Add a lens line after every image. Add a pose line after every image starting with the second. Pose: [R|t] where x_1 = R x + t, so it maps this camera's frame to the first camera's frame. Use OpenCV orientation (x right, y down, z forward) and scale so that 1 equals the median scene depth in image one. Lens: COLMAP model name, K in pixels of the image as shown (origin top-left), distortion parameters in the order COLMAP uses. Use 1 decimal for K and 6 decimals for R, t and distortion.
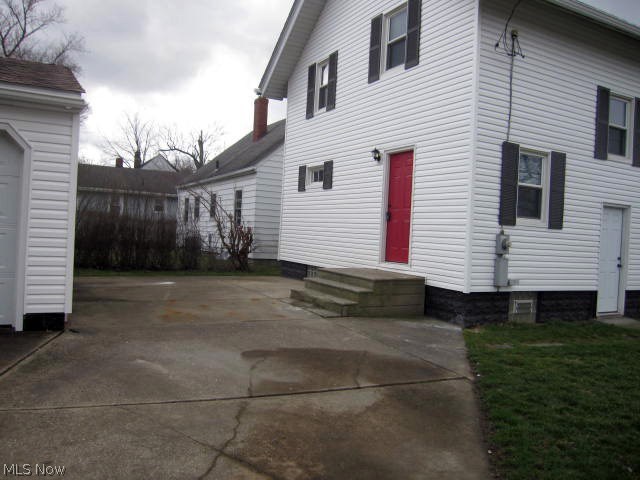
lens RADIAL K [[520.4, 0, 320.0], [0, 520.4, 240.0], [0, 0, 1]] dist [-0.080584, 0.057917]
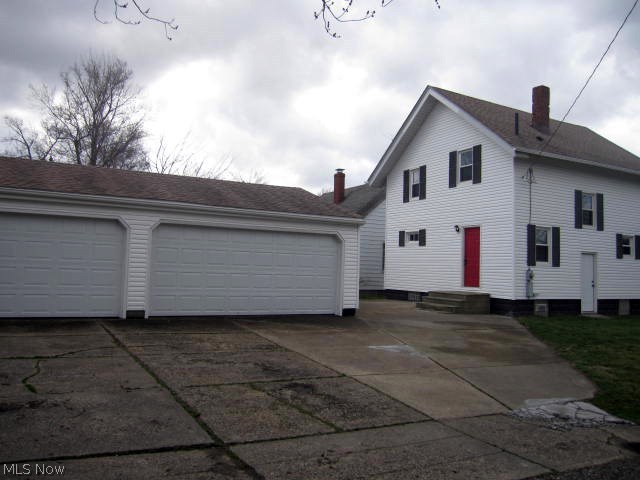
lens RADIAL K [[520.4, 0, 320.0], [0, 520.4, 240.0], [0, 0, 1]] dist [-0.080584, 0.057917]
pose [[0.999675, -0.023891, -0.008871, -0.397902], [0.023216, 0.997299, -0.069686, -0.007848], [0.010512, 0.069458, 0.997530, -0.914167]]
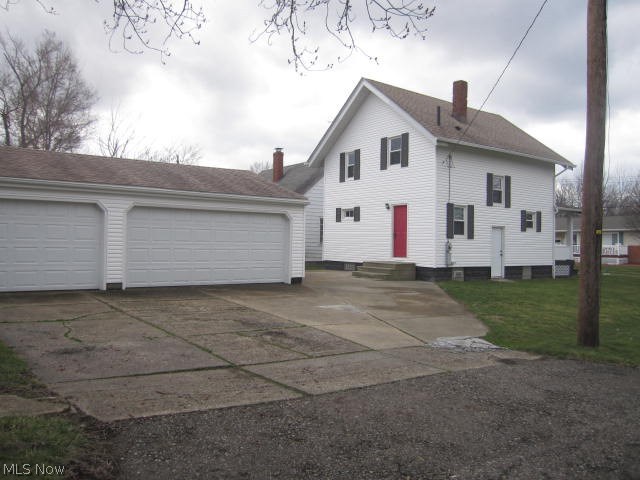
lens RADIAL K [[520.4, 0, 320.0], [0, 520.4, 240.0], [0, 0, 1]] dist [-0.080584, 0.057917]
pose [[0.992004, -0.036421, 0.120835, -0.460863], [0.038202, 0.999192, -0.012458, -0.014035], [-0.120284, 0.016974, 0.992594, -1.147031]]
